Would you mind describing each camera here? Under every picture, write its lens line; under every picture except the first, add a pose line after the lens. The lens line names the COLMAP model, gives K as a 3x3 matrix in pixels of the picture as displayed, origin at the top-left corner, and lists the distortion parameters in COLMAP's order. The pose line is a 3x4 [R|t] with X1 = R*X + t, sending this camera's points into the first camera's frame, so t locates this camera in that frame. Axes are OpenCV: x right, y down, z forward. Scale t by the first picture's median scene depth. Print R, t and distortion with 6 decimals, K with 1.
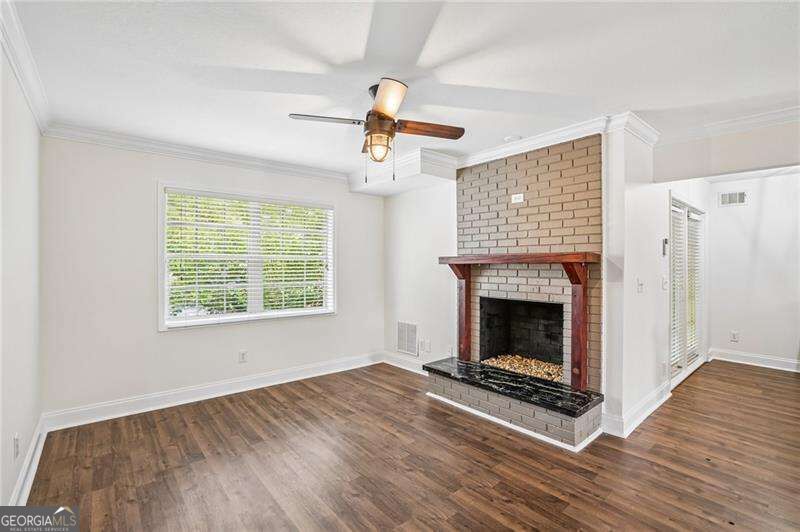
lens RADIAL K [[372.1, 0, 397.6], [0, 372.1, 261.5], [0, 0, 1]] dist [-0.069176, 0.023522]
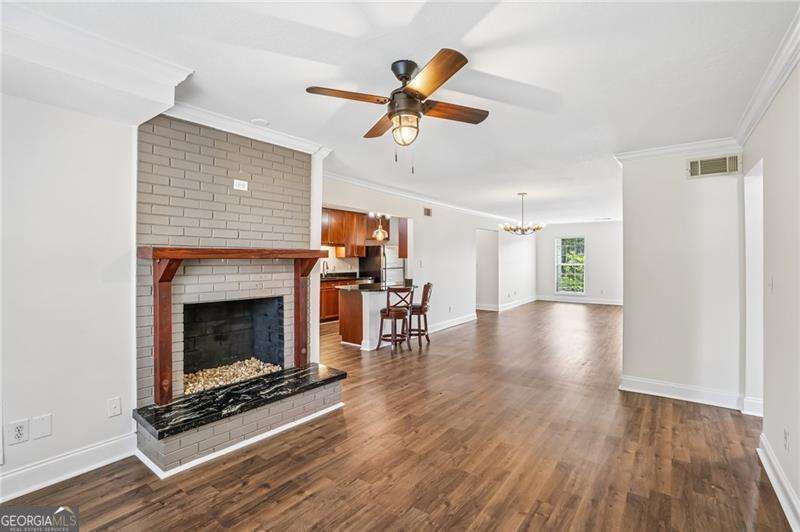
lens RADIAL K [[372.1, 0, 397.6], [0, 372.1, 261.5], [0, 0, 1]] dist [-0.069176, 0.023522]
pose [[-0.233652, -0.006277, 0.972300, -0.637190], [-0.011271, 0.999929, 0.003747, 0.005039], [-0.972255, -0.010083, -0.233707, 0.862181]]
